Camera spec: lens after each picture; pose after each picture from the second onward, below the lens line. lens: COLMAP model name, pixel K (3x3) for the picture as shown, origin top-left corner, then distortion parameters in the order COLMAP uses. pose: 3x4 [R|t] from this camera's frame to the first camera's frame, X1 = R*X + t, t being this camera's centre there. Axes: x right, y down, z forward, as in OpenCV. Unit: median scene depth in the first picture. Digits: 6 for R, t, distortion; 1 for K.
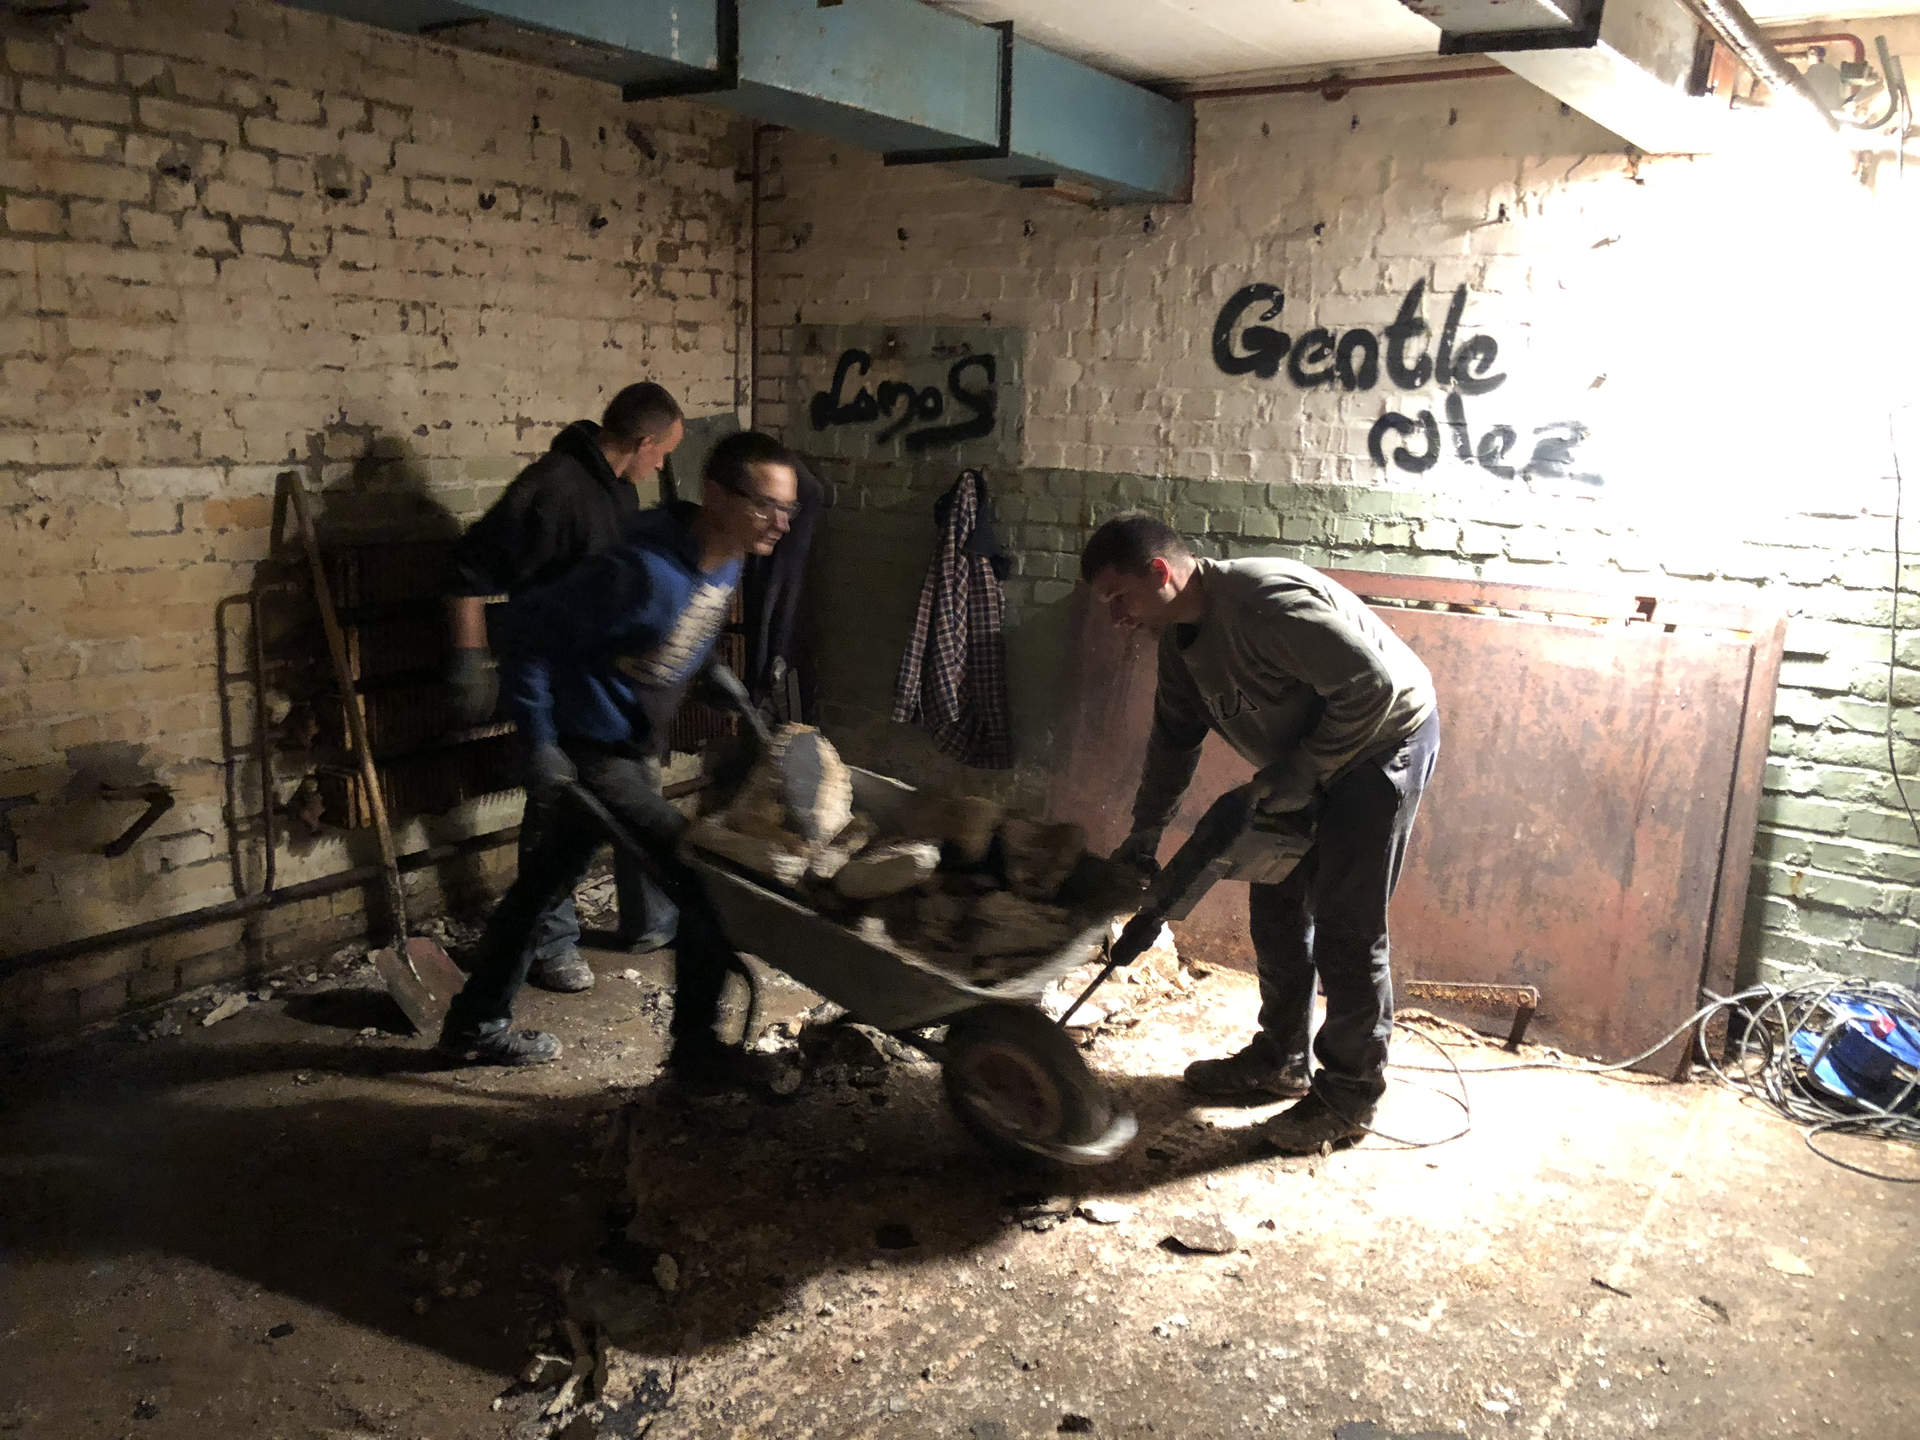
lens RADIAL K [[1582.3, 0, 960.0], [0, 1582.3, 720.0], [0, 0, 1]] dist [0.004281, 0.011256]
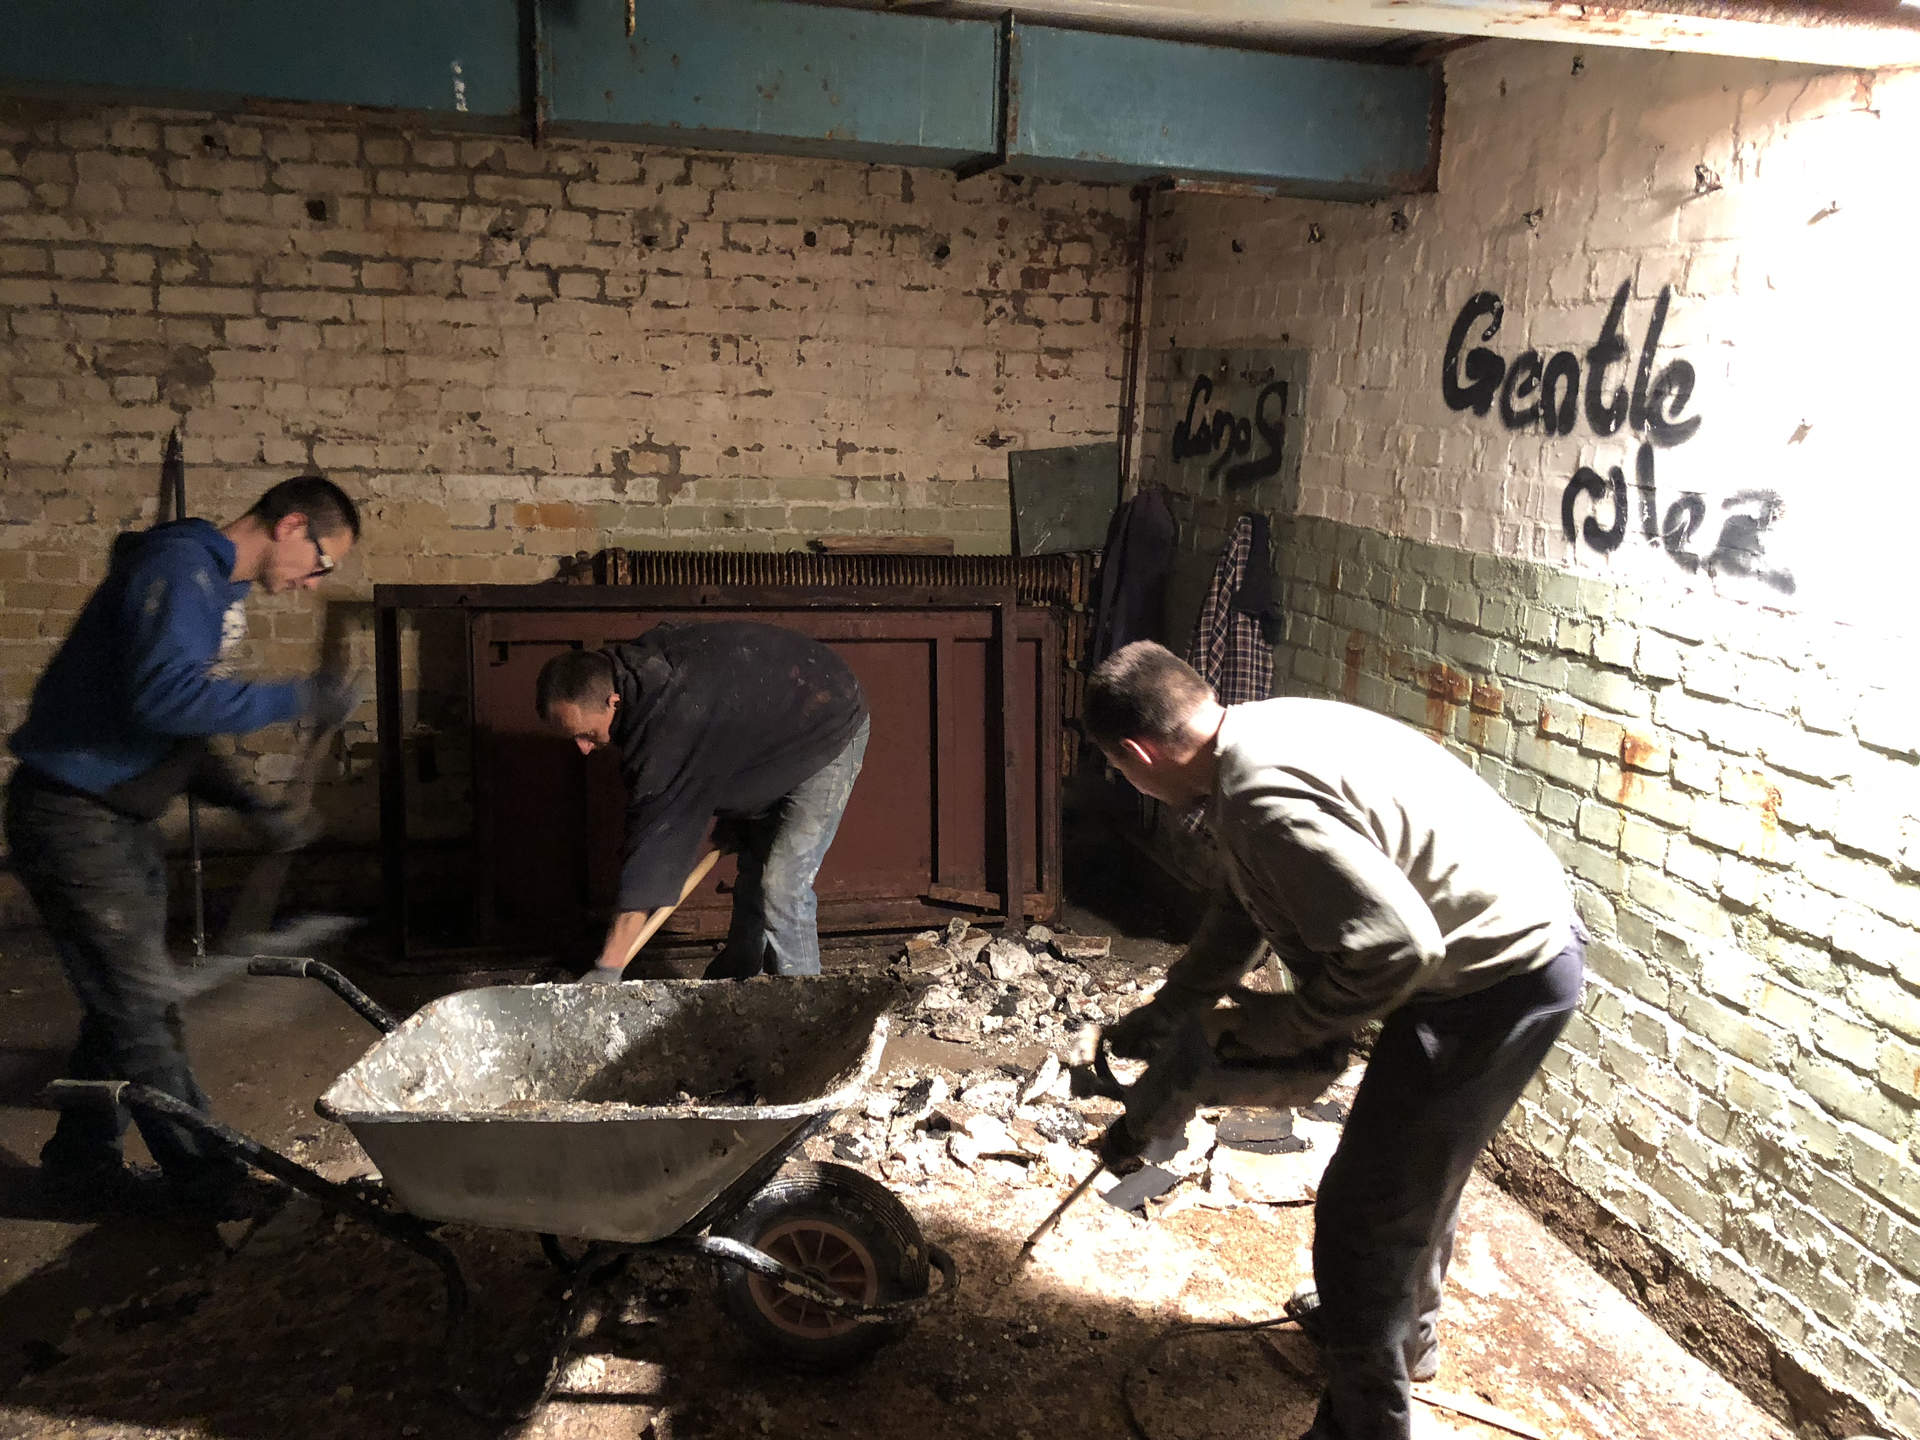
lens RADIAL K [[1557.6, 0, 960.0], [0, 1557.6, 720.0], [0, 0, 1]] dist [0.005618, 0.003947]
pose [[0.764240, 0.139831, -0.629590, 0.523684], [-0.143088, 0.988646, 0.045887, -0.074027], [0.628858, 0.055018, 0.775571, 0.284428]]
